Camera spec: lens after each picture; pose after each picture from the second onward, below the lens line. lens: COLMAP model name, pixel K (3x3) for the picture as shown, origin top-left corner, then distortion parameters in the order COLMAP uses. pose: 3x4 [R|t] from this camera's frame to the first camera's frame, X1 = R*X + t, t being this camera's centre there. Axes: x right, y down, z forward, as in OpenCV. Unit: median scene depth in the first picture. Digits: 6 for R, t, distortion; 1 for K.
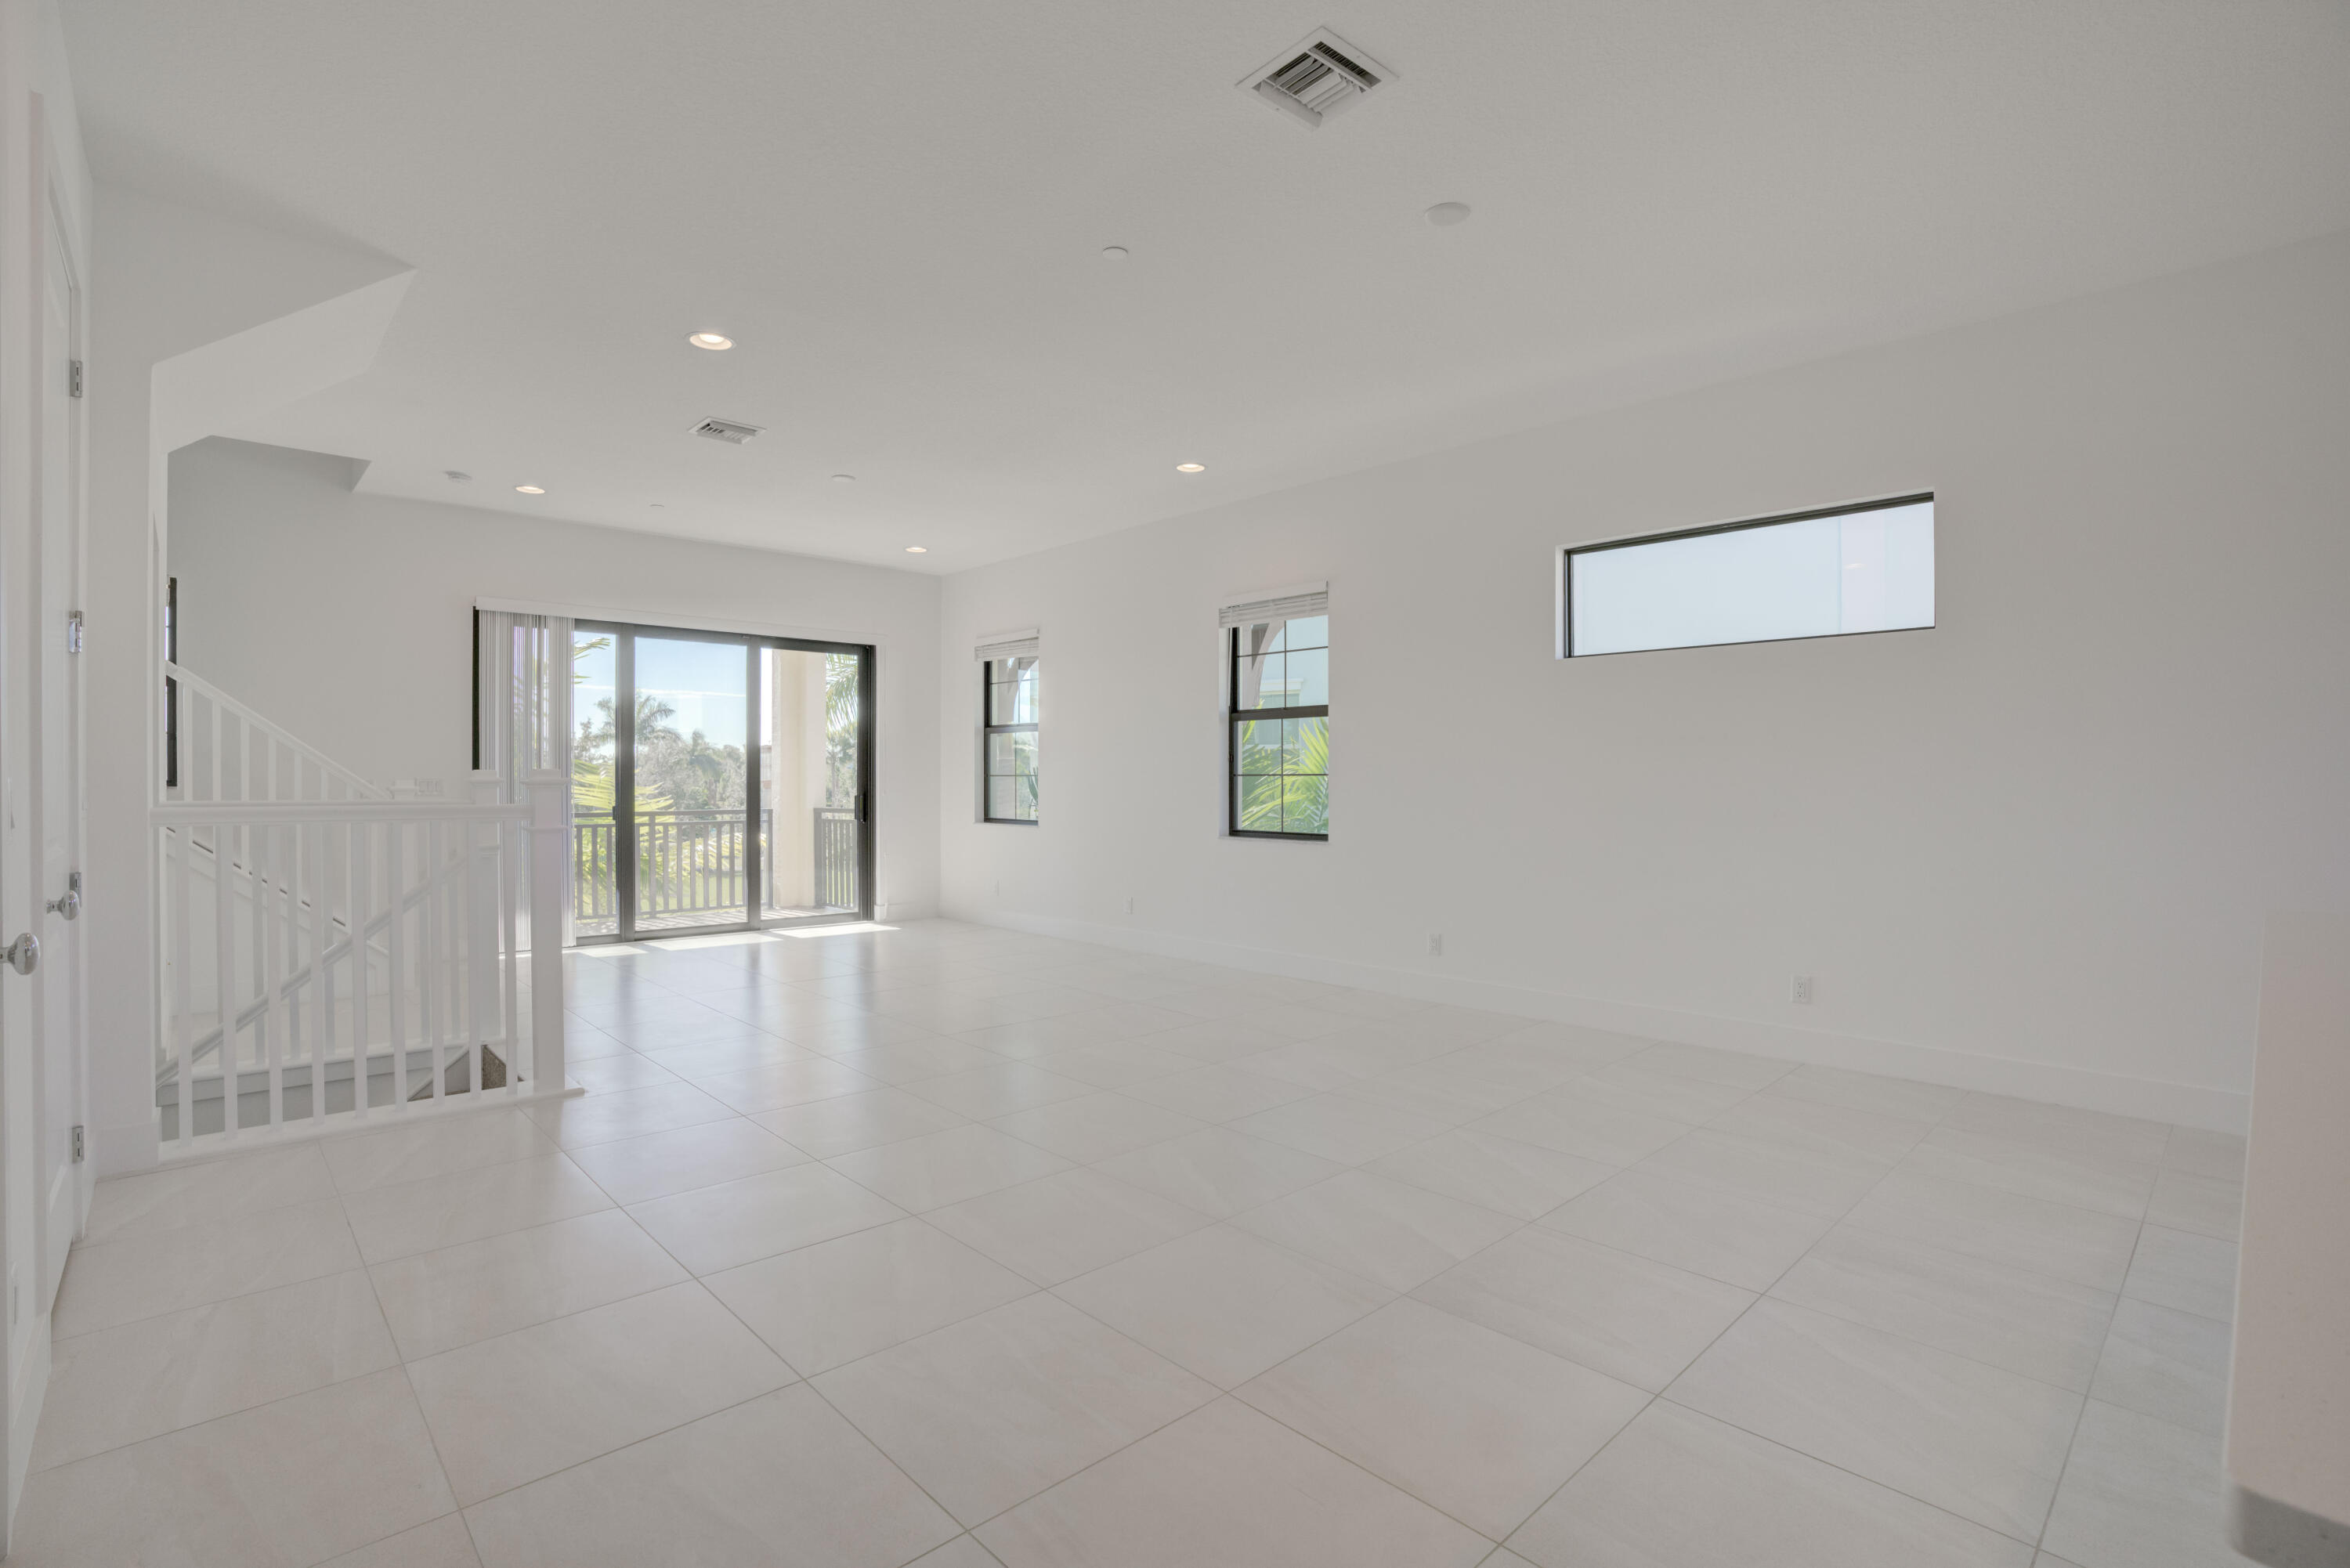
lens RADIAL K [[1053.0, 0, 1175.0], [0, 1053.0, 784.0], [0, 0, 1]] dist [-0.046561, 0.000501]
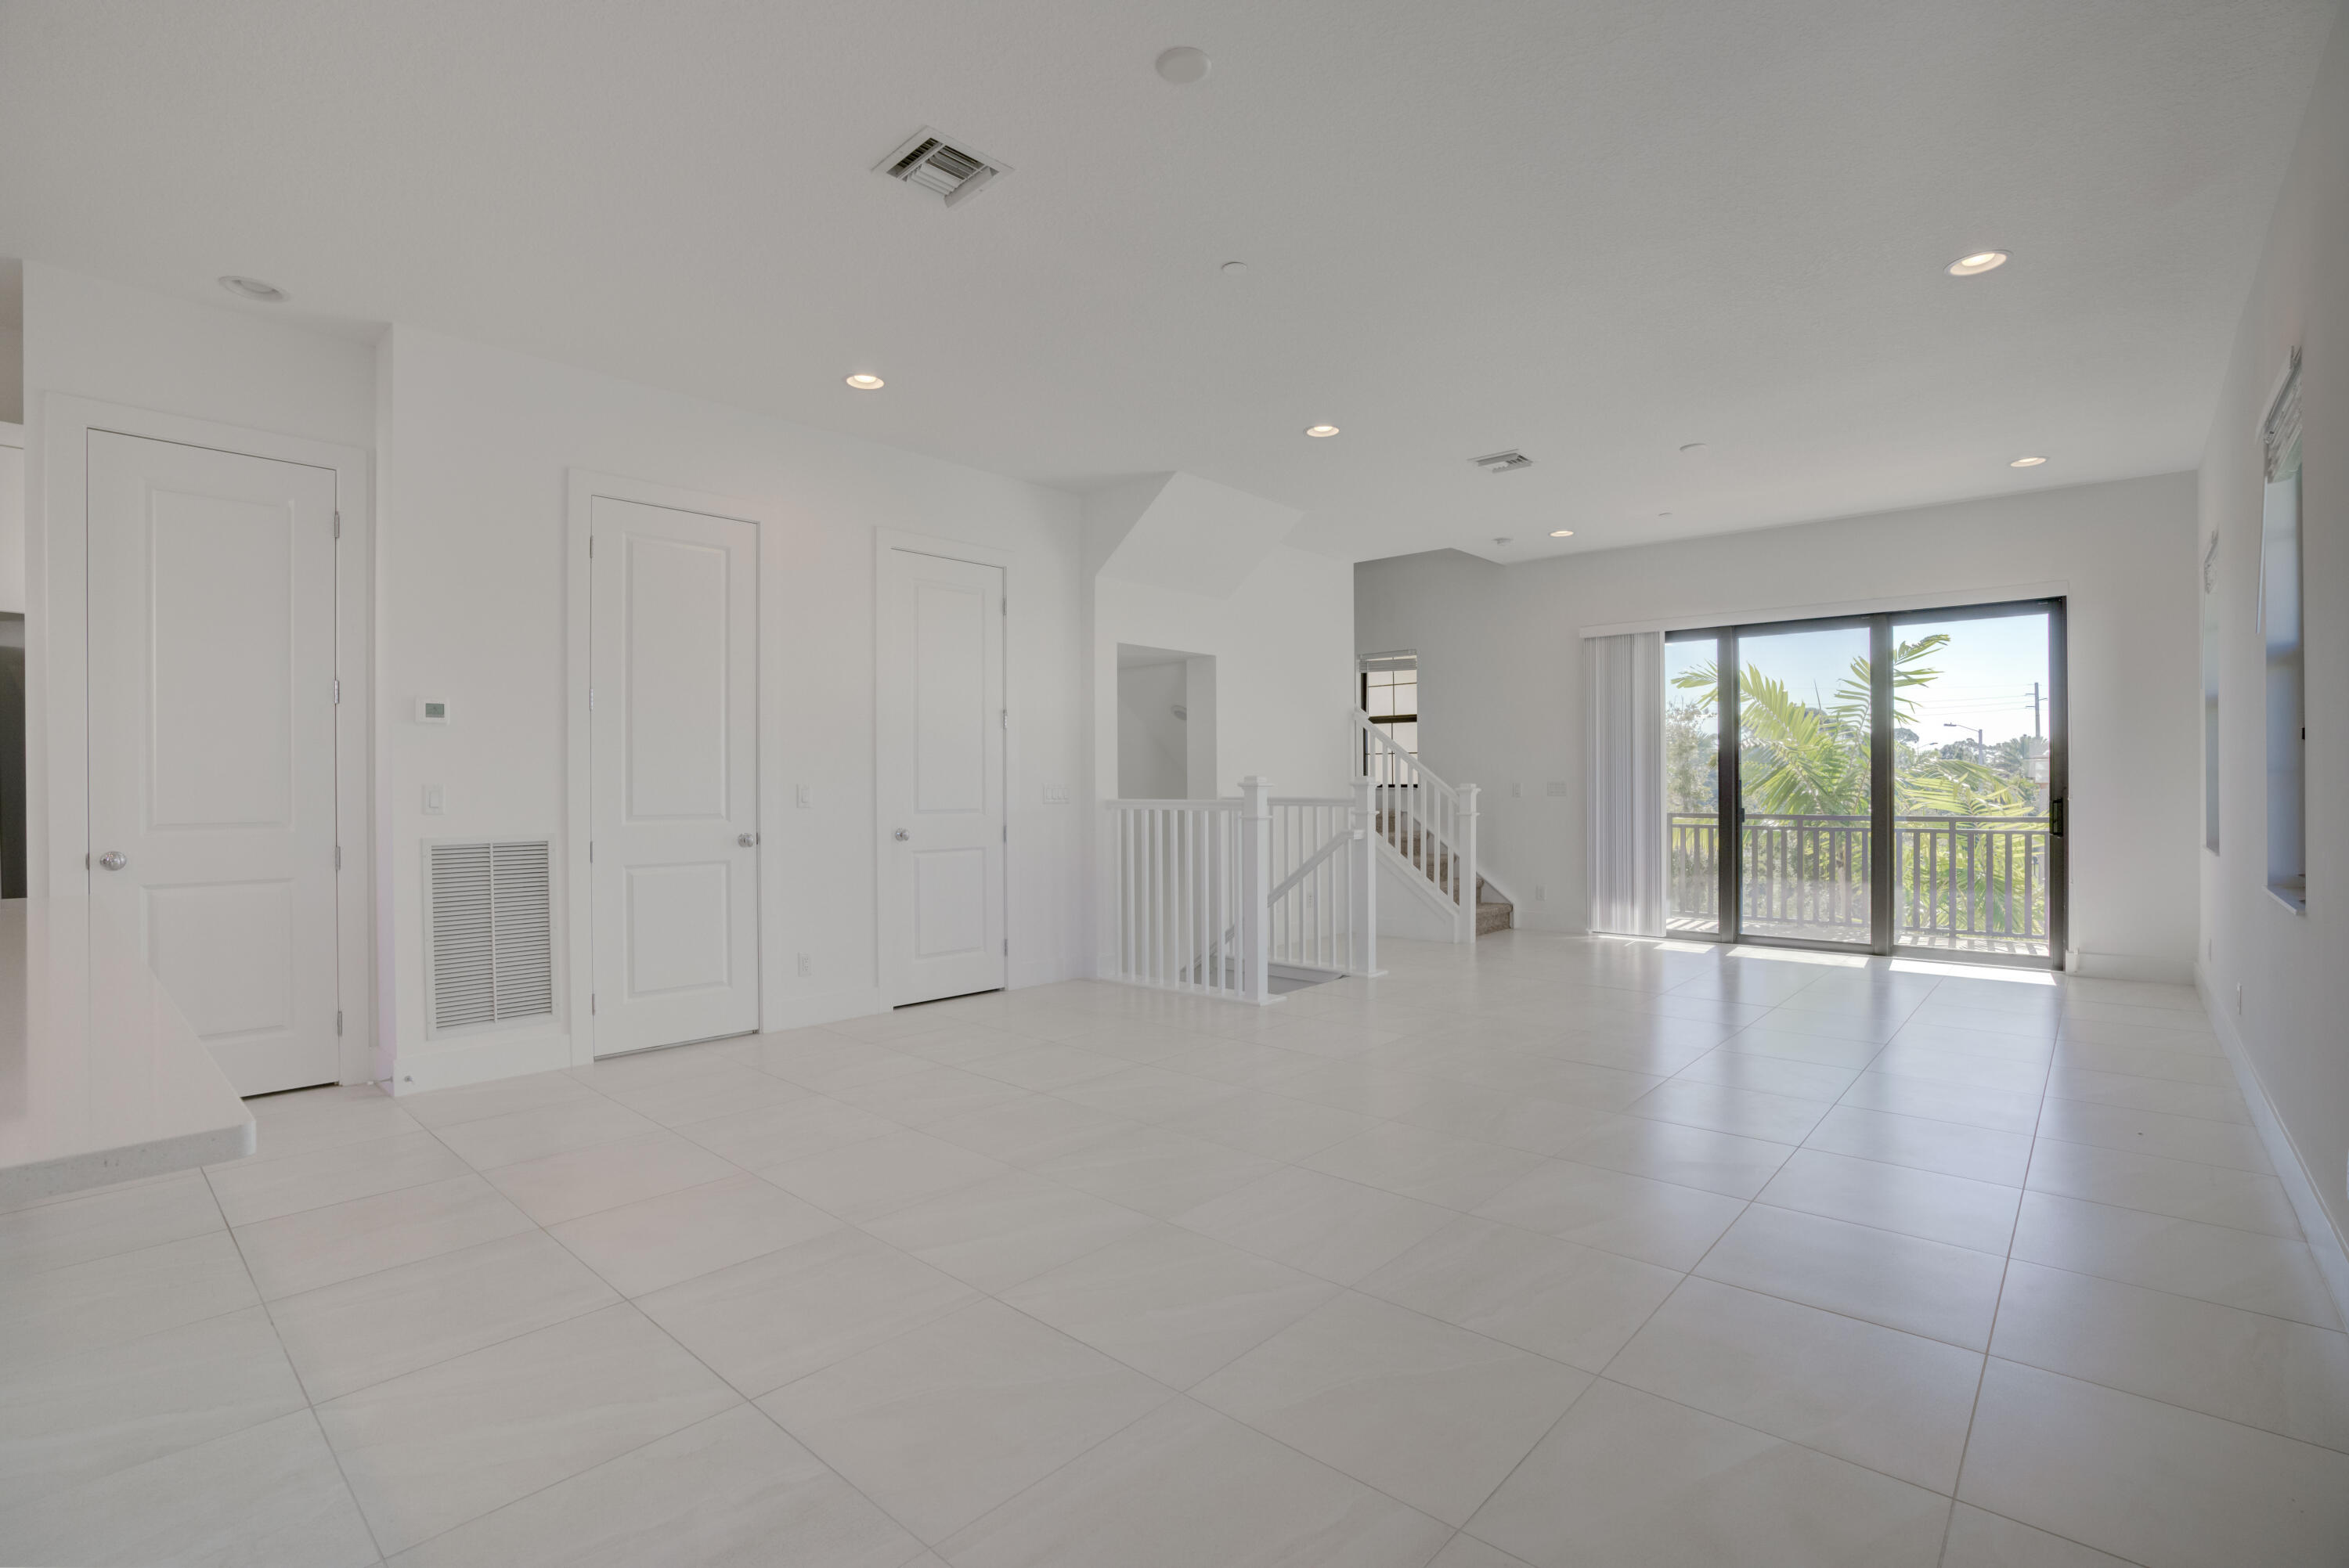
lens RADIAL K [[1052.5, 0, 1174.5], [0, 1052.5, 784.0], [0, 0, 1]] dist [-0.046561, 0.000501]
pose [[0.108330, -0.000996, -0.994114, 0.402069], [0.000395, 0.999999, -0.000958, -0.001135], [0.994115, -0.000288, 0.108331, 0.351673]]
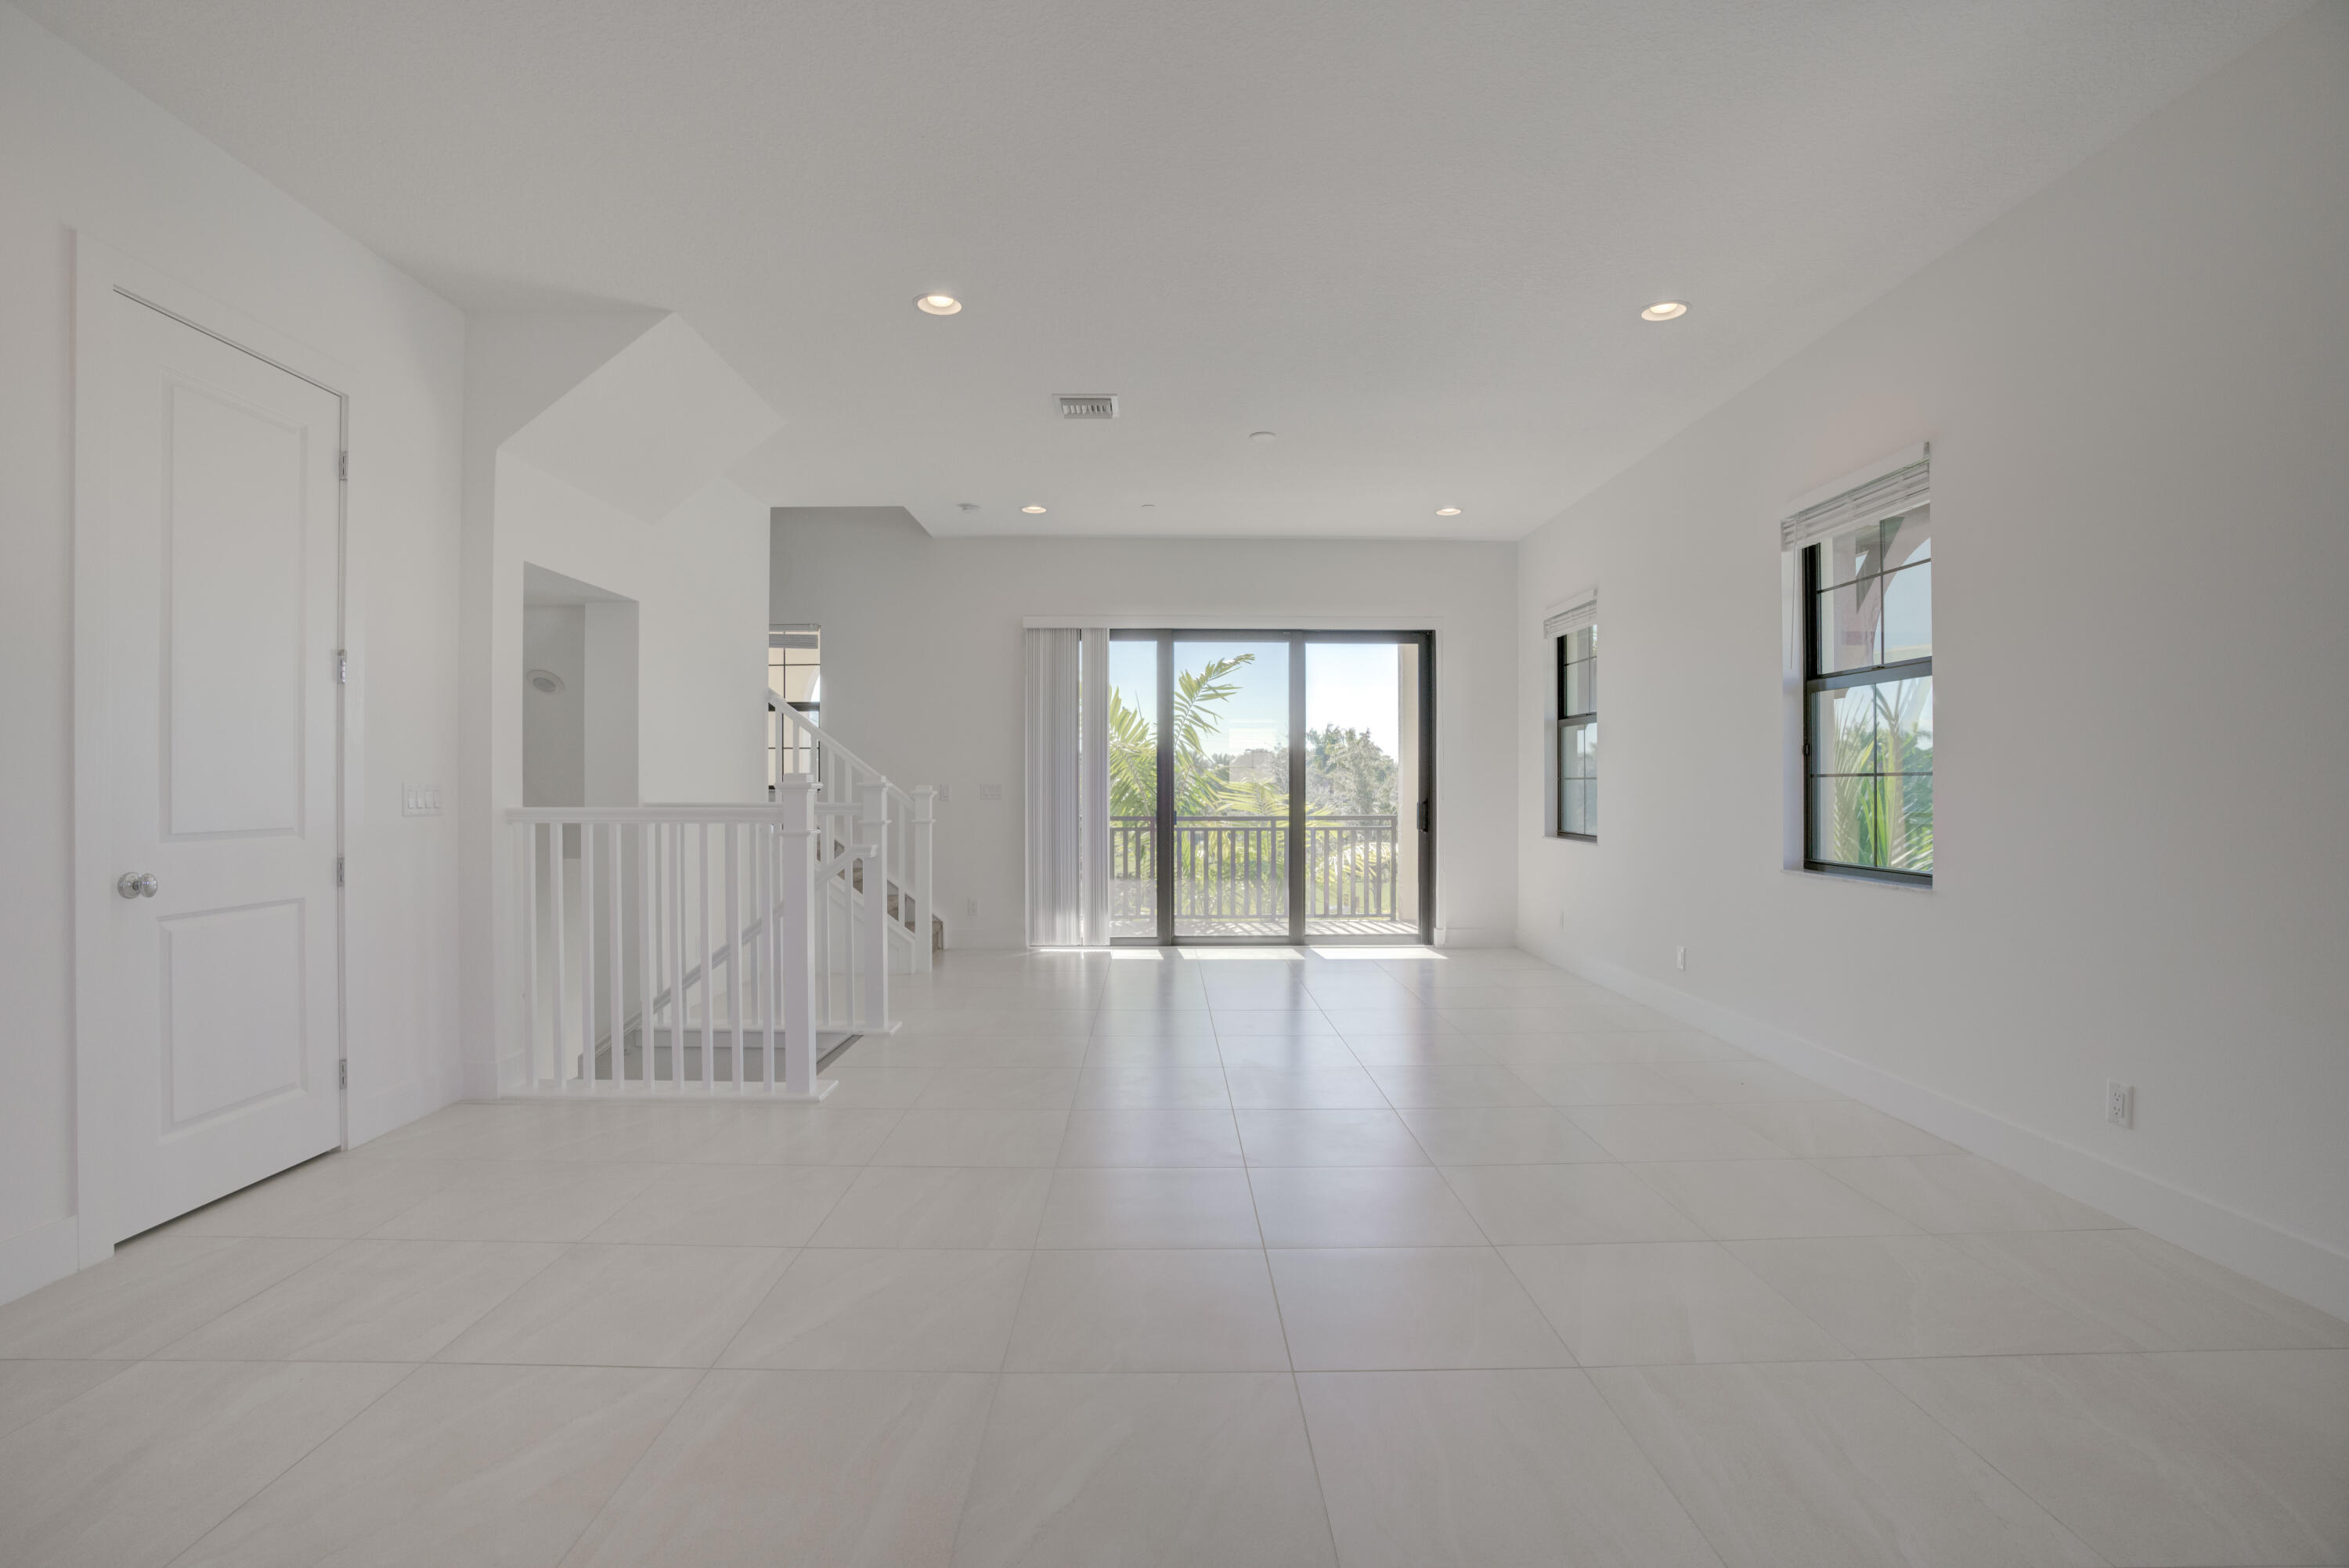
lens RADIAL K [[1086.0, 0, 1176.0], [0, 1086.0, 788.9], [0, 0, 1]] dist [-0.050792, 0.032073]
pose [[0.743873, 0.001611, -0.668319, 0.180083], [-0.001659, 0.999998, 0.000564, -0.000258], [0.668319, 0.000689, 0.743875, 0.220209]]
